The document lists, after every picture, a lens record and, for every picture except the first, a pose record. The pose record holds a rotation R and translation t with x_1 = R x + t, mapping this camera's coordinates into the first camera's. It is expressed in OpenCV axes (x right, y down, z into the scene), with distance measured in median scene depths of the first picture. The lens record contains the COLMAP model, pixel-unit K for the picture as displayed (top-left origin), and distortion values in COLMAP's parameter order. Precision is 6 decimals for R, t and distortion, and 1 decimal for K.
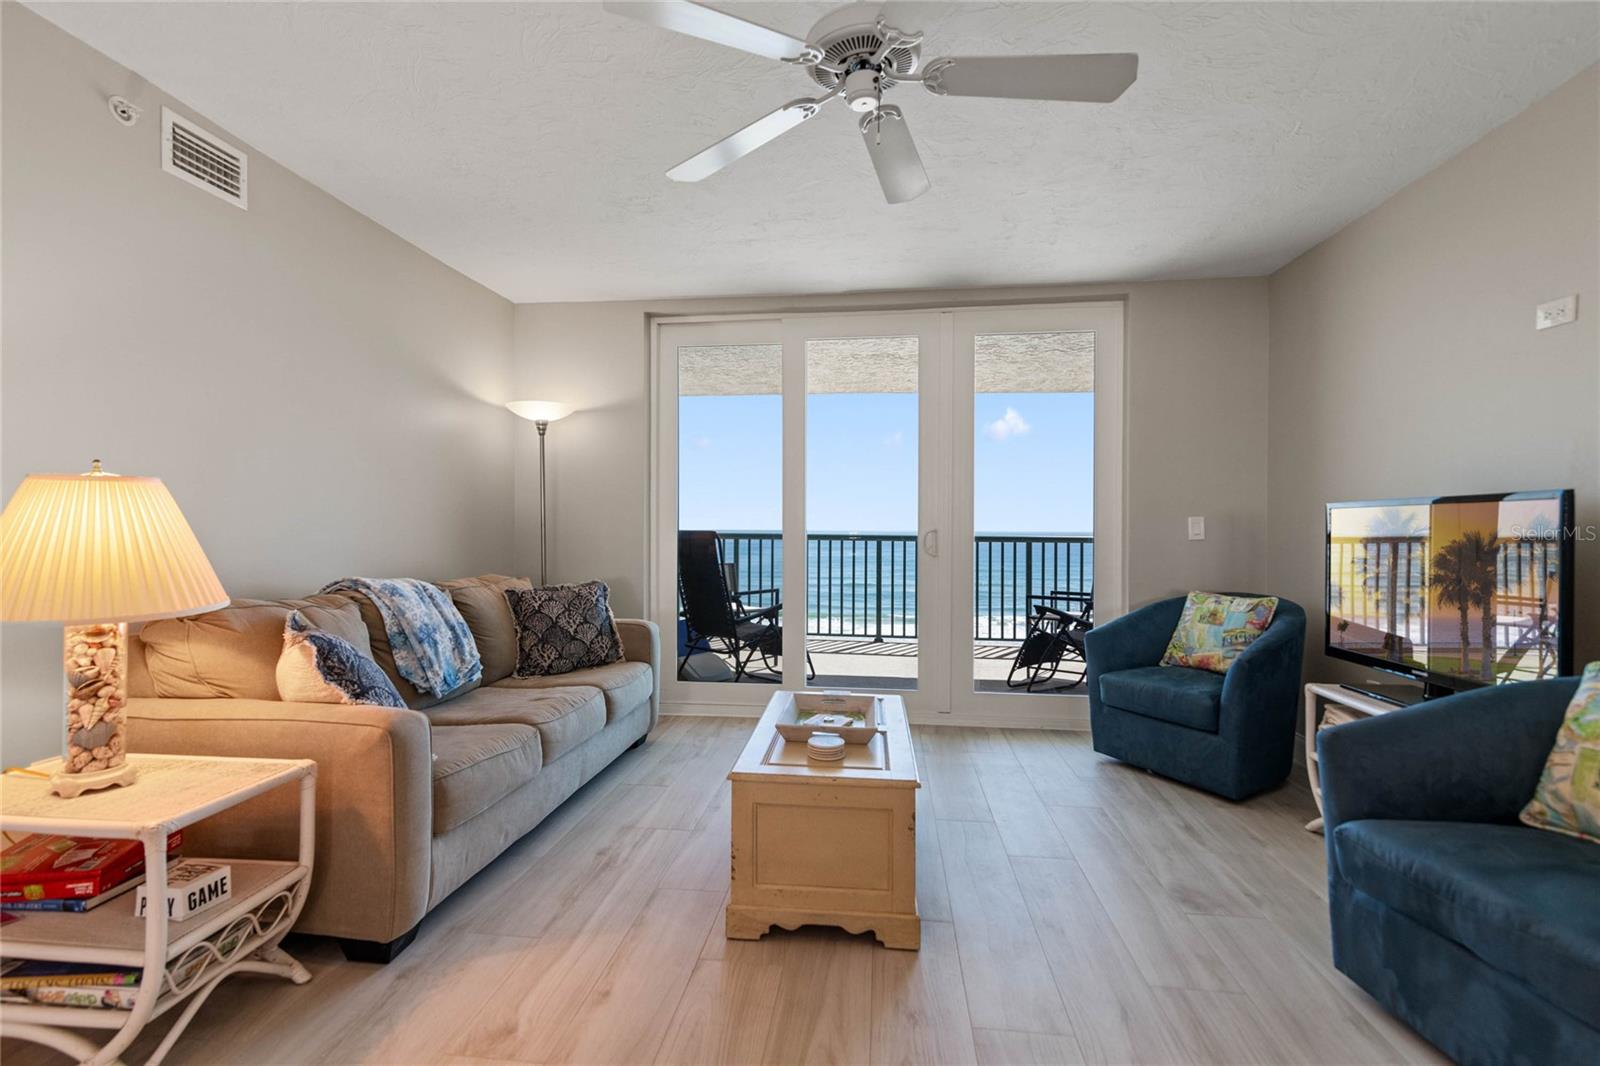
lens RADIAL K [[732.6, 0, 802.0], [0, 732.6, 524.7], [0, 0, 1]] dist [0.016444, -0.000371]
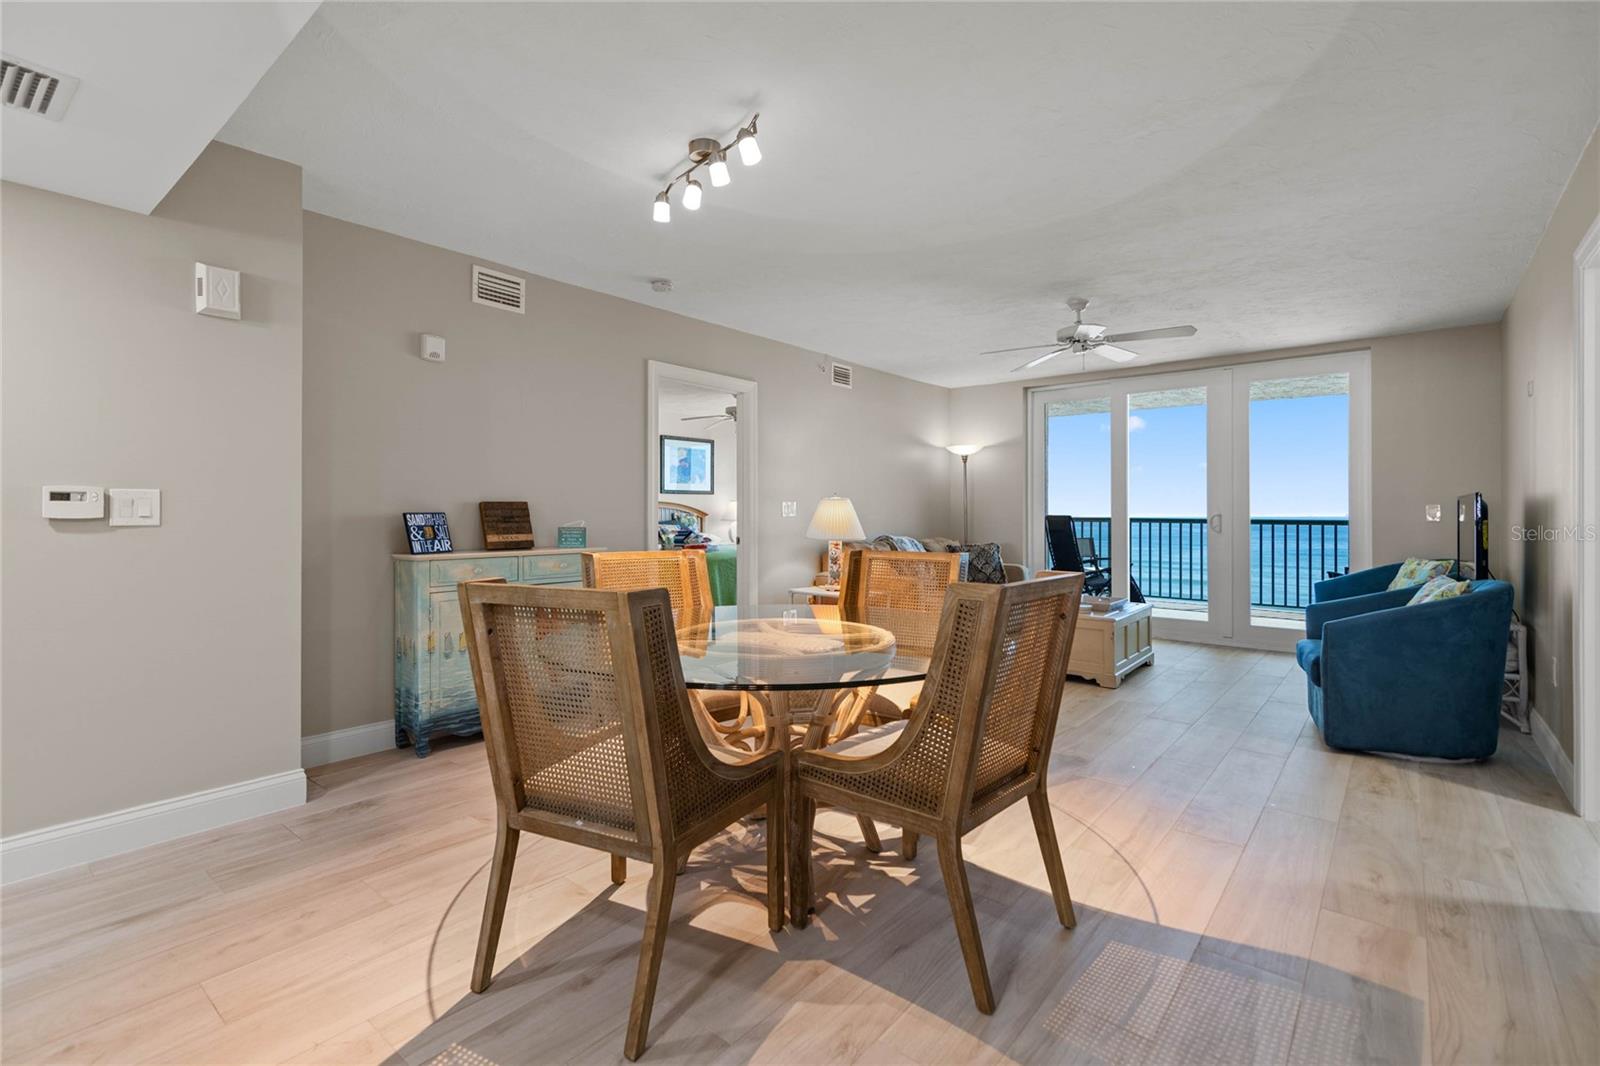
lens RADIAL K [[729.0, 0, 793.0], [0, 729.0, 507.8], [0, 0, 1]] dist [0.003959, 0.000077]
pose [[0.836852, -0.003073, -0.547421, 0.379286], [0.002544, 0.999995, -0.001723, -0.011241], [0.547423, 0.000049, 0.836856, -1.016571]]
